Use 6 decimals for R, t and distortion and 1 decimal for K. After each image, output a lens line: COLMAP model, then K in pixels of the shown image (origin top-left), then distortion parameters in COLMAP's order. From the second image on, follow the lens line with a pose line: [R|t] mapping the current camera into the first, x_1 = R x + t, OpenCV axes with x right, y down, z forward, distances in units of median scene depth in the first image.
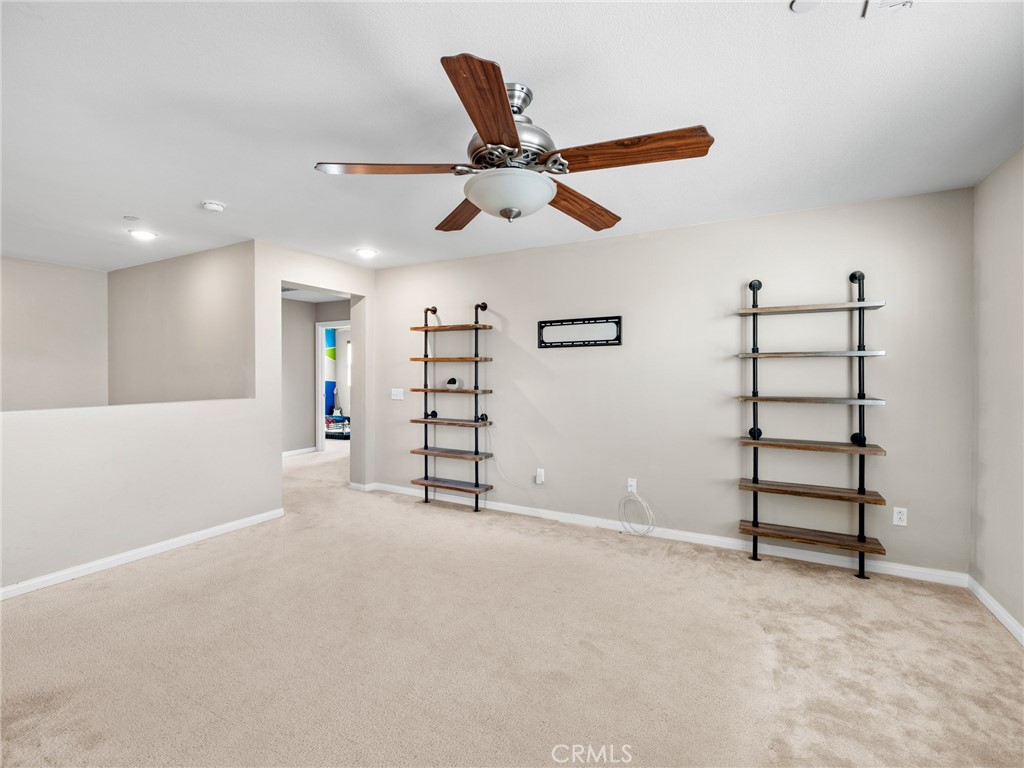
lens RADIAL K [[469.1, 0, 516.1], [0, 469.1, 387.4], [0, 0, 1]] dist [-0.001728, -0.000688]
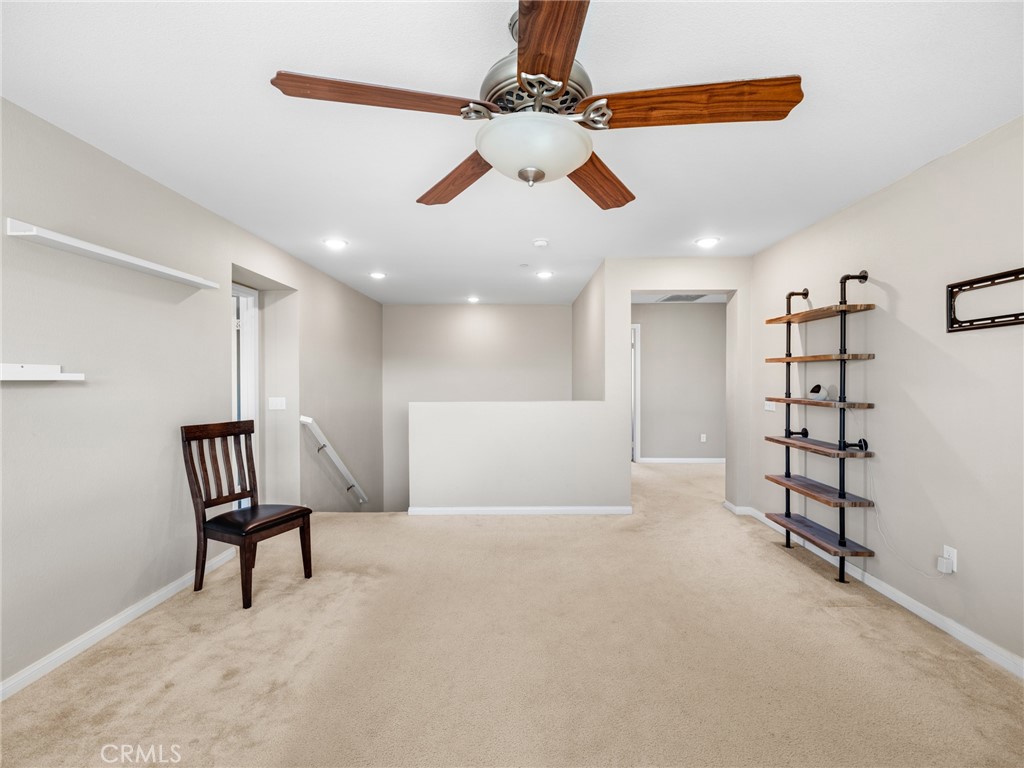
lens RADIAL K [[469.1, 0, 516.1], [0, 469.1, 387.4], [0, 0, 1]] dist [-0.001728, -0.000688]
pose [[0.461025, 0.013615, -0.887283, 0.300878], [-0.025726, 0.999667, 0.001973, -0.005085], [0.887014, 0.021916, 0.461222, 0.271250]]
